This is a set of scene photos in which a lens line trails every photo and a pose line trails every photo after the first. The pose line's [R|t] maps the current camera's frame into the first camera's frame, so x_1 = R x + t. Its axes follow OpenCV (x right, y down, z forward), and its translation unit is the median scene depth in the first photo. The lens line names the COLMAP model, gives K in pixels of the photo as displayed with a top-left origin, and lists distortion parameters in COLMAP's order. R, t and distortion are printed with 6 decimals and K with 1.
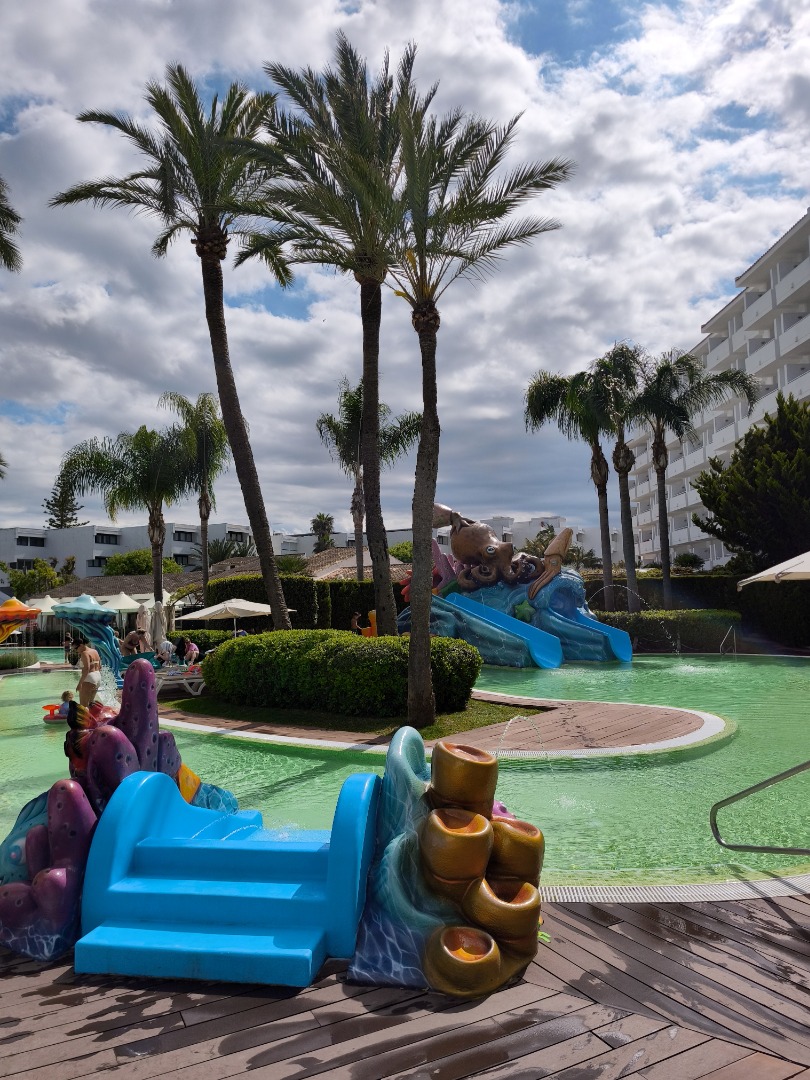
lens RADIAL K [[779.7, 0, 405.0], [0, 779.7, 540.0], [0, 0, 1]] dist [0.074178, -0.071809]
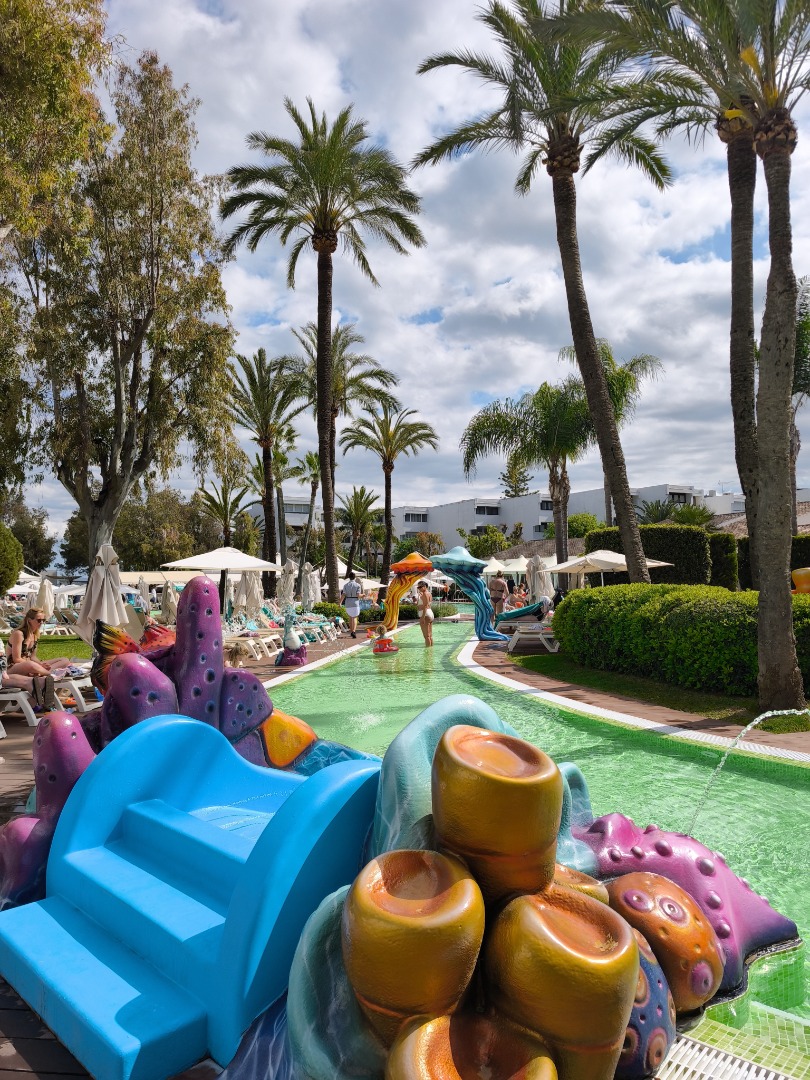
lens RADIAL K [[752.4, 0, 380.7], [0, 752.4, 538.0], [0, 0, 1]] dist [0.006018, -0.002110]
pose [[0.815458, -0.010918, -0.578714, 0.060292], [0.031999, 0.999143, 0.026238, 0.023454], [0.577931, -0.039914, 0.815109, 0.115774]]
